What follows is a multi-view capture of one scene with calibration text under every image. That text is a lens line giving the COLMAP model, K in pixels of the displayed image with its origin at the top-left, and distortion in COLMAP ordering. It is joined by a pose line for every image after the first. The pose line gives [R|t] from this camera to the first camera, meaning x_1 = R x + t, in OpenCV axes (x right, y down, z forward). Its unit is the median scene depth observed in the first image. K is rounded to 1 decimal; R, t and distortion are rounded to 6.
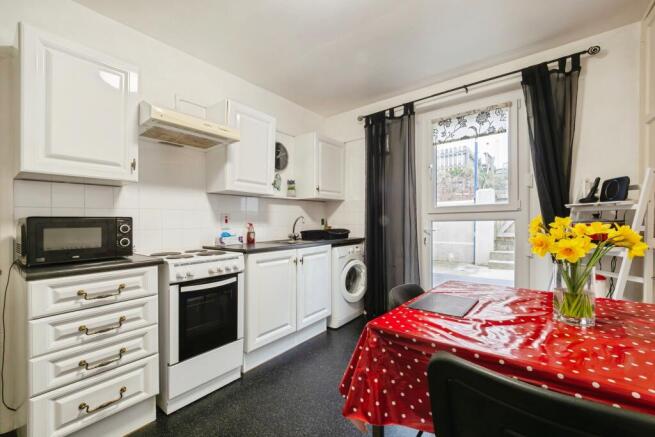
lens RADIAL K [[277.8, 0, 322.9], [0, 277.8, 223.5], [0, 0, 1]] dist [0.000106, -0.000520]
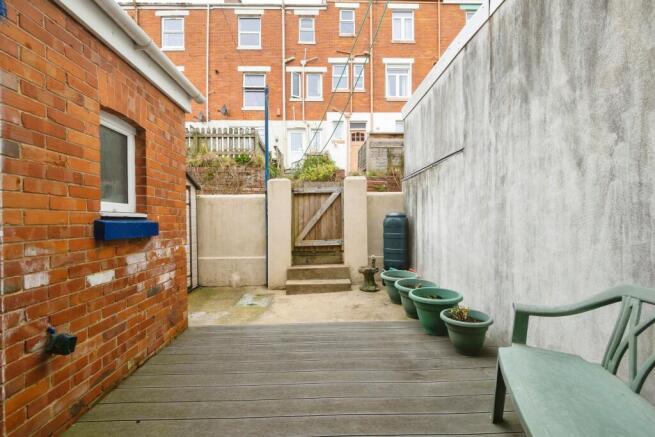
lens RADIAL K [[277.8, 0, 331.4], [0, 277.8, 223.1], [0, 0, 1]] dist [0.000106, -0.000520]
pose [[0.740534, -0.005939, 0.671993, 0.484792], [0.013898, 0.999882, -0.006478, -0.015753], [-0.671875, 0.014137, 0.740529, 0.916755]]
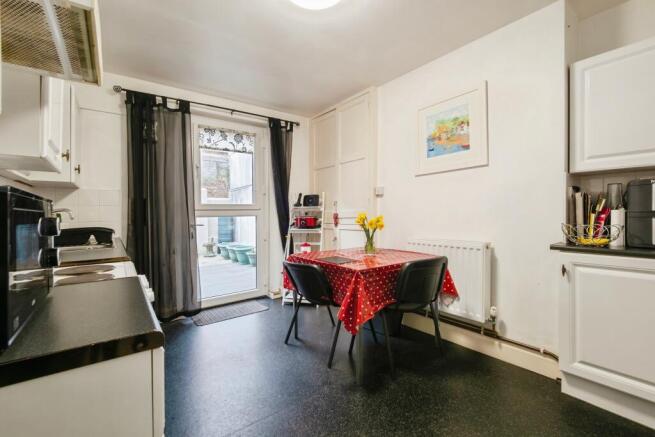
lens RADIAL K [[277.8, 0, 325.5], [0, 277.8, 214.8], [0, 0, 1]] dist [0.000106, -0.000520]
pose [[0.236010, -0.001201, 0.971750, -0.540708], [0.023571, 0.999712, -0.004489, -0.006237], [-0.971465, 0.023964, 0.235971, 0.279899]]
